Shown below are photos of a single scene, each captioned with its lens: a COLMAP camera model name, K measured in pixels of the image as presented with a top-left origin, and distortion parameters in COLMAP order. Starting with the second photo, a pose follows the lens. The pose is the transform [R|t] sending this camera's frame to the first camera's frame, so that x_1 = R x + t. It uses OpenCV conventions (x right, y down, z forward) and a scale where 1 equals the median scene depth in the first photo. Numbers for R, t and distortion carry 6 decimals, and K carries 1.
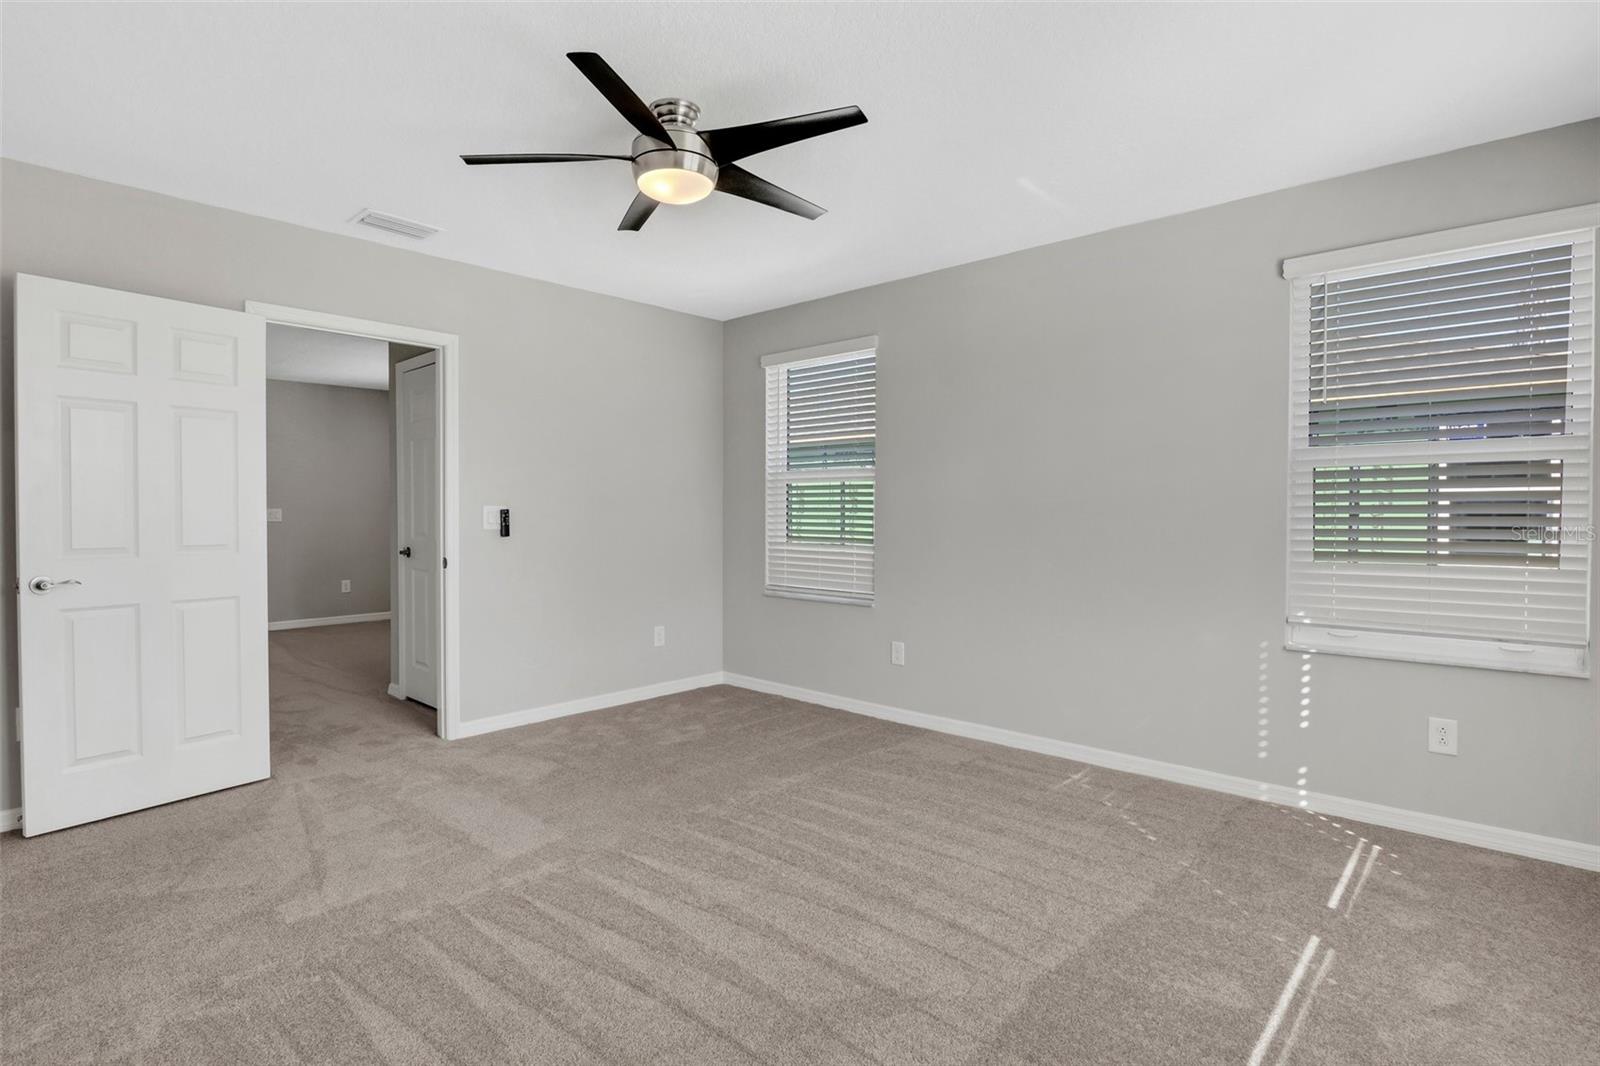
lens RADIAL K [[798.0, 0, 808.2], [0, 798.0, 531.0], [0, 0, 1]] dist [-0.002653, -0.000316]
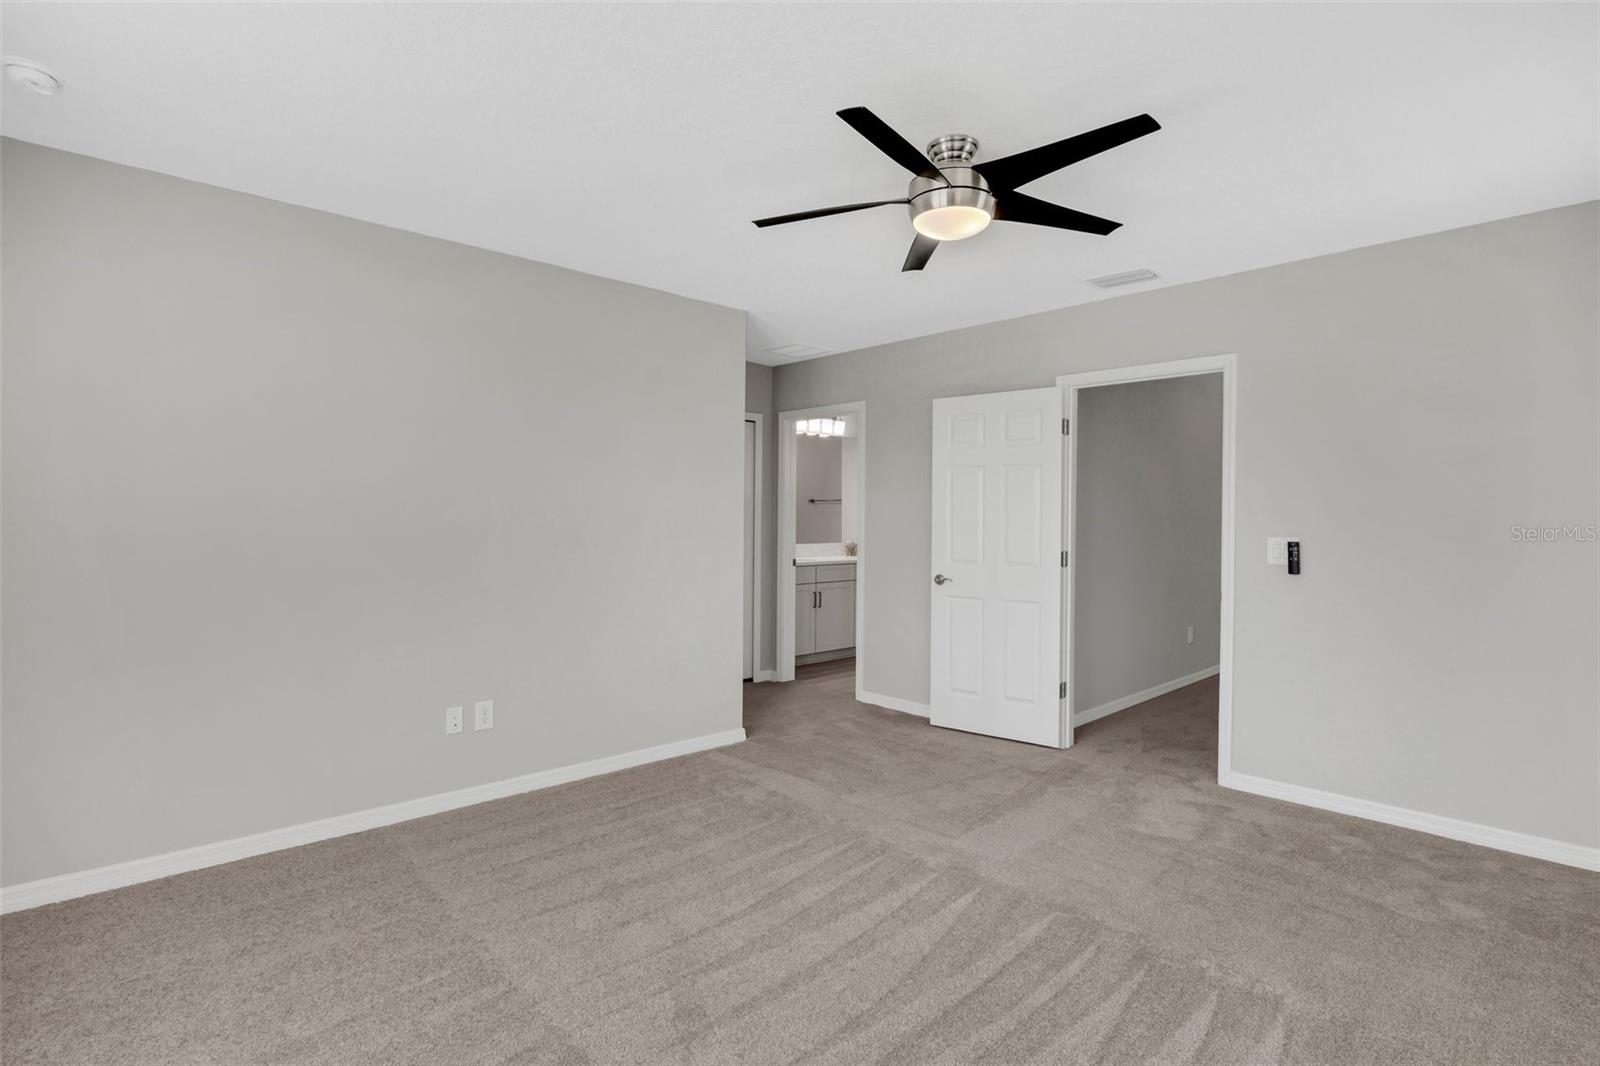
lens RADIAL K [[798.0, 0, 808.2], [0, 798.0, 531.0], [0, 0, 1]] dist [-0.002653, -0.000316]
pose [[-0.069150, 0.006002, -0.997588, 0.614486], [-0.037754, 0.999250, 0.008629, -0.031942], [0.996892, 0.038259, -0.068872, 0.675928]]
